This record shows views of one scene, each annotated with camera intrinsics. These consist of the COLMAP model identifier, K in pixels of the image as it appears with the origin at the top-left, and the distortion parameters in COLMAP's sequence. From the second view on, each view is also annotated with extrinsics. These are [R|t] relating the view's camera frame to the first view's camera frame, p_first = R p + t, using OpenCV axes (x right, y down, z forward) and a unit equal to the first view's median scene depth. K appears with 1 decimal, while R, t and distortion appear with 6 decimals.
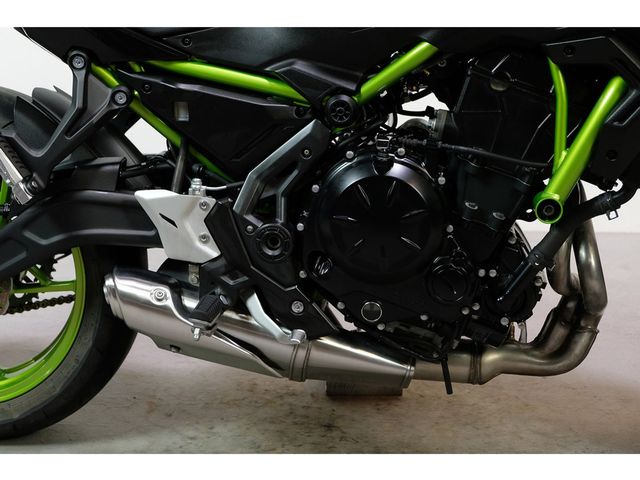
lens RADIAL K [[946.6, 0, 320.0], [0, 946.6, 240.0], [0, 0, 1]] dist [-0.011174, 0.129126]
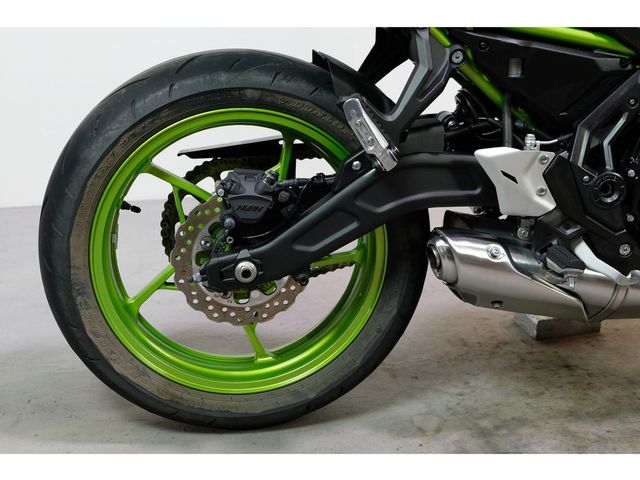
lens RADIAL K [[946.6, 0, 320.0], [0, 946.6, 240.0], [0, 0, 1]] dist [-0.011174, 0.129126]
pose [[0.954755, -0.093497, 0.282313, -0.644614], [0.084569, 0.995460, 0.043674, -0.014993], [-0.285115, -0.017823, 0.958328, 0.087143]]
